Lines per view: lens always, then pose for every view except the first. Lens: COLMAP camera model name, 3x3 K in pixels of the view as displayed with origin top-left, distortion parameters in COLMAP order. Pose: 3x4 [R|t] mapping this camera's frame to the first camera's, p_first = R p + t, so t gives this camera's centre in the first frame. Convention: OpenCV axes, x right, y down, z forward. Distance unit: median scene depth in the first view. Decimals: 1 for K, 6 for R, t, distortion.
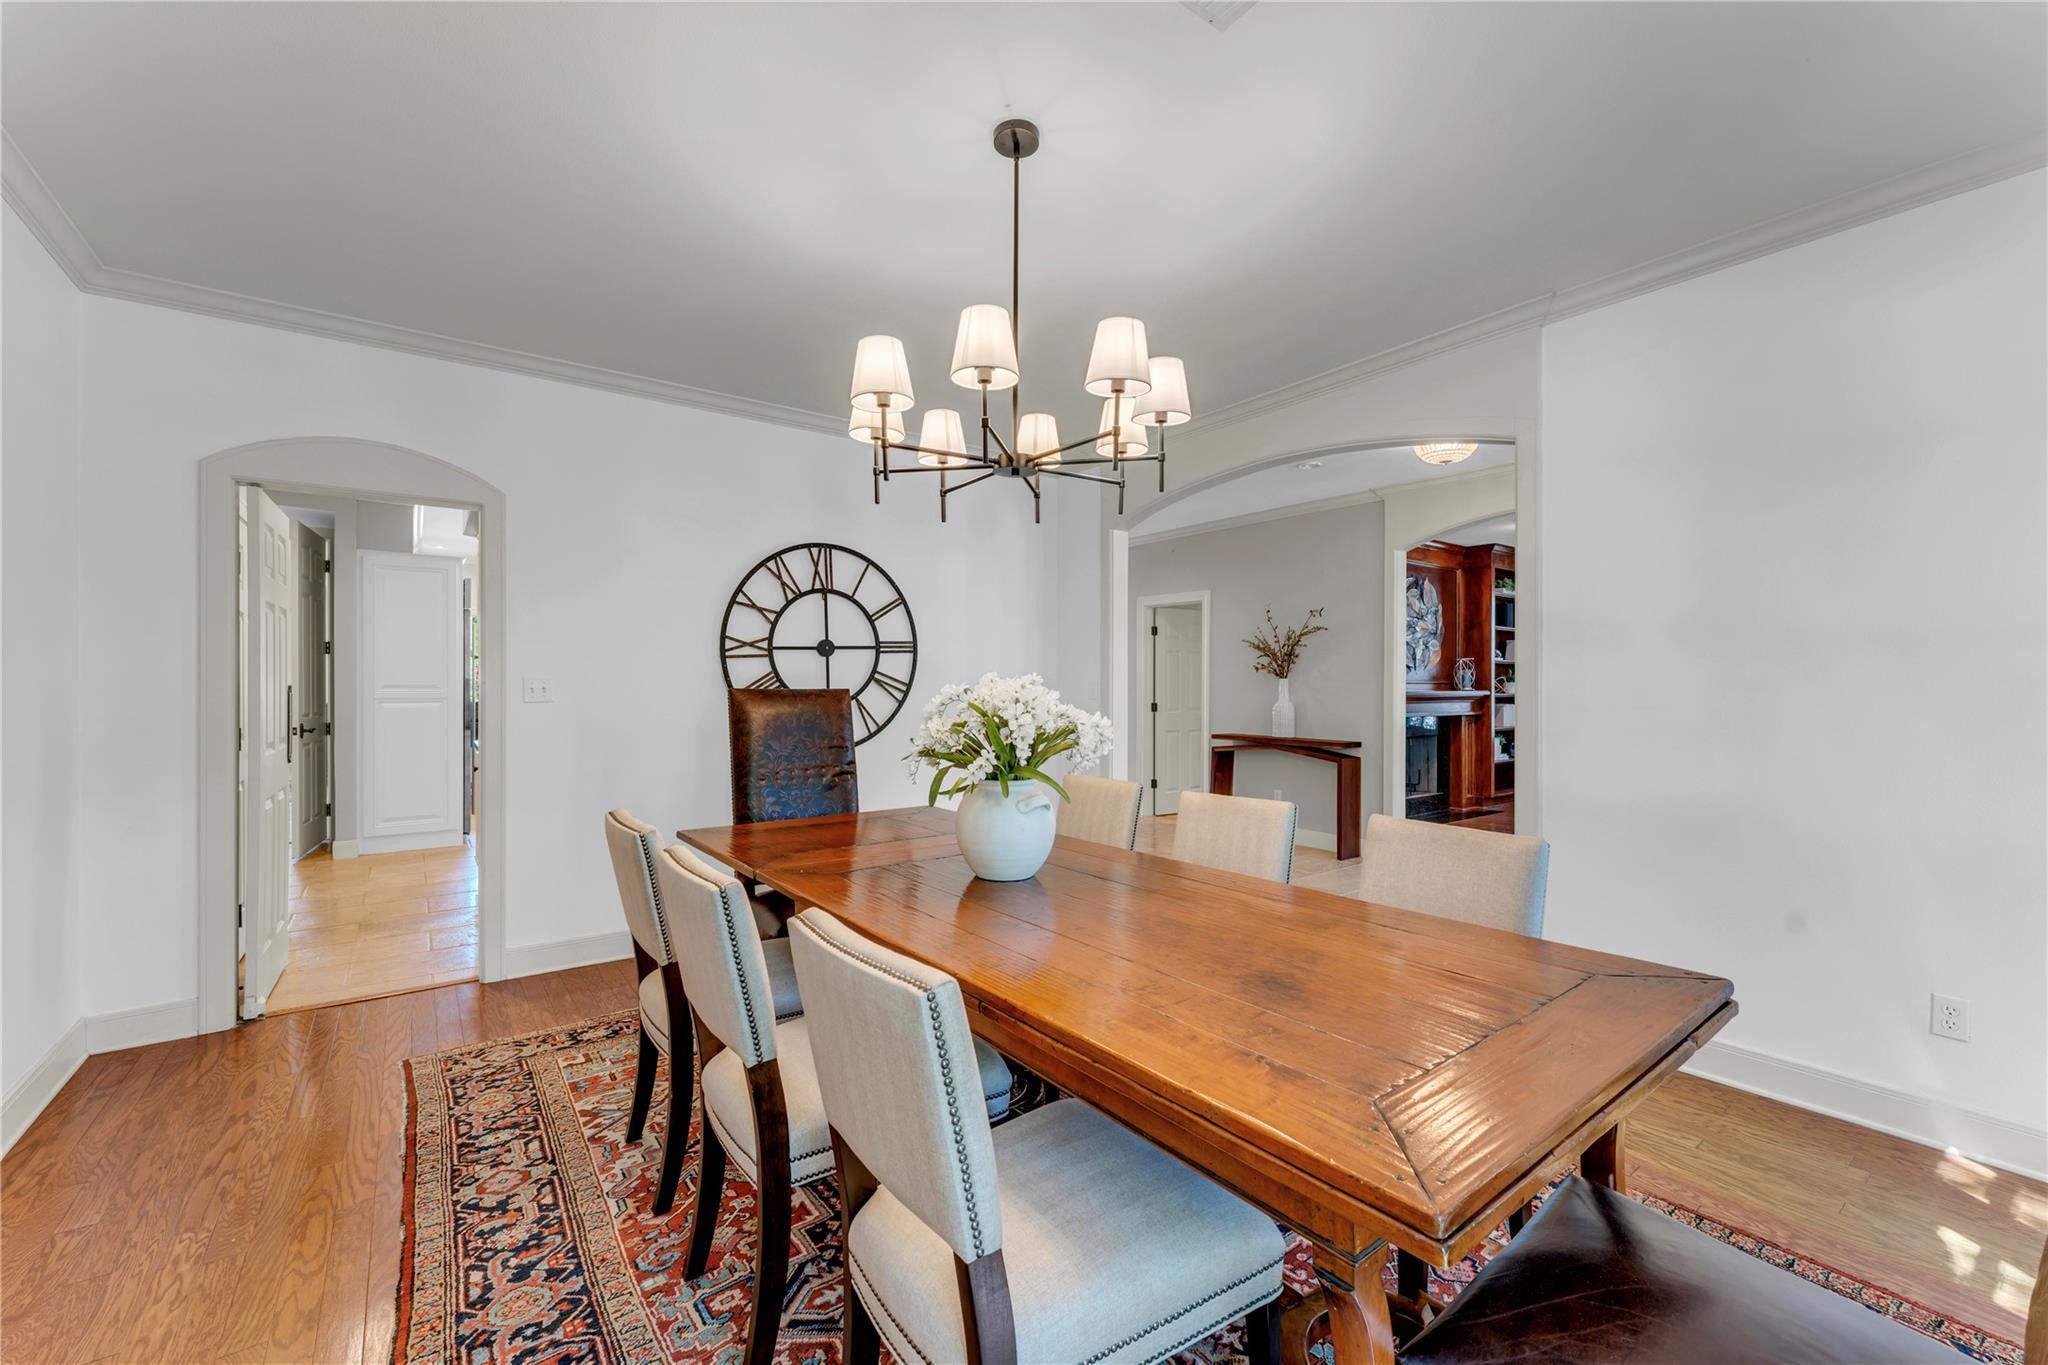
lens RADIAL K [[830.0, 0, 1018.4], [0, 830.0, 691.9], [0, 0, 1]] dist [0.001055, -0.001319]
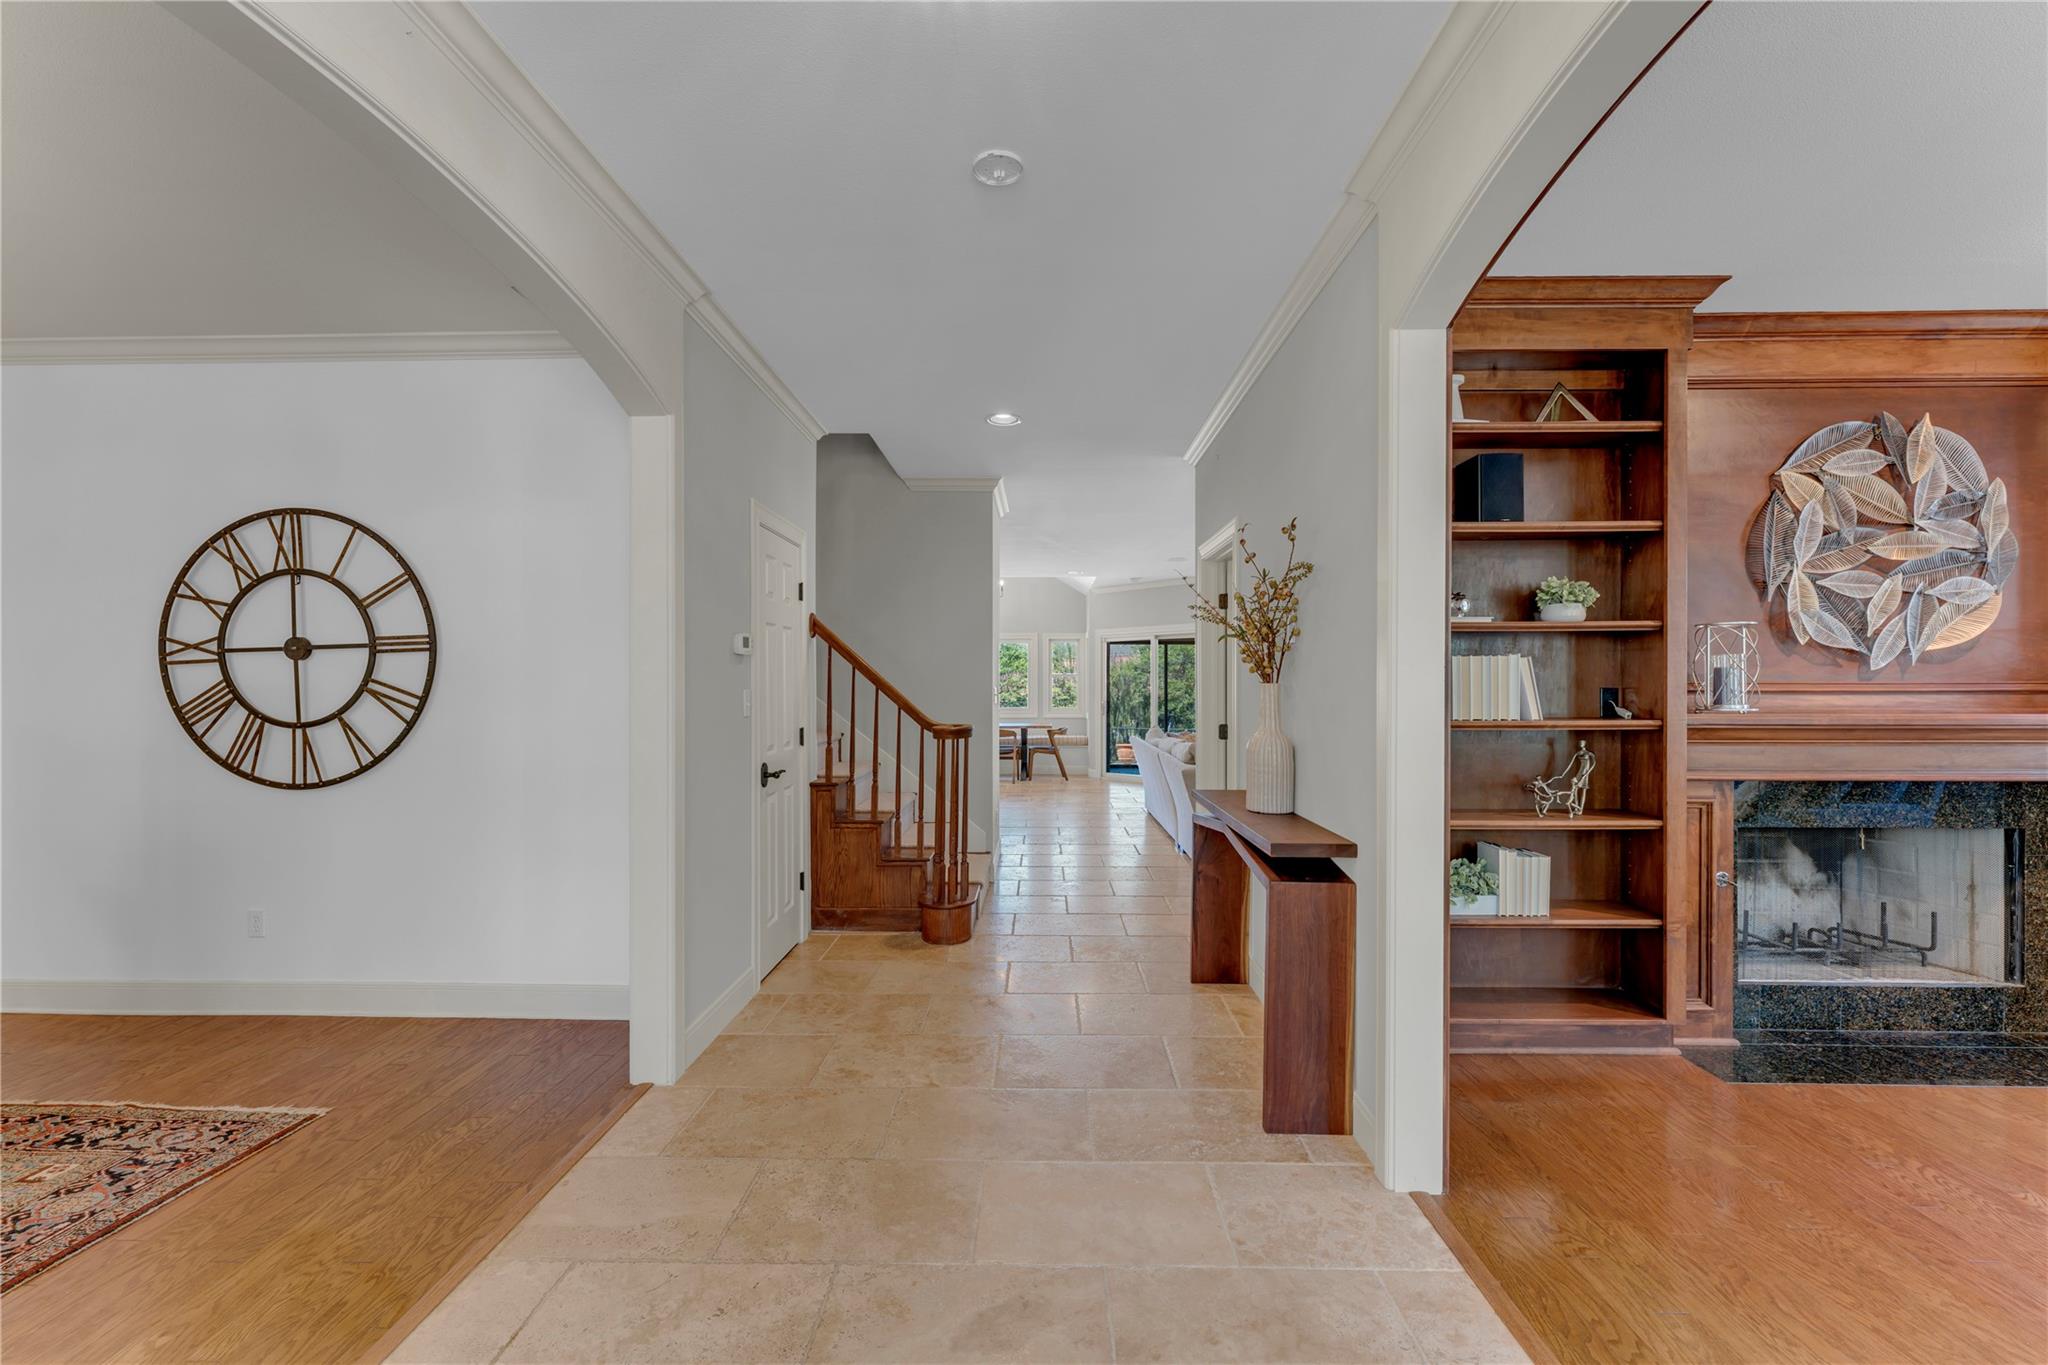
lens RADIAL K [[830.0, 0, 1110.4], [0, 830.0, 674.5], [0, 0, 1]] dist [0.001055, -0.001319]
pose [[0.764067, -0.006542, -0.645104, 0.806170], [-0.003738, 0.999887, -0.014567, -0.021468], [0.645126, 0.013541, 0.763956, 0.904706]]
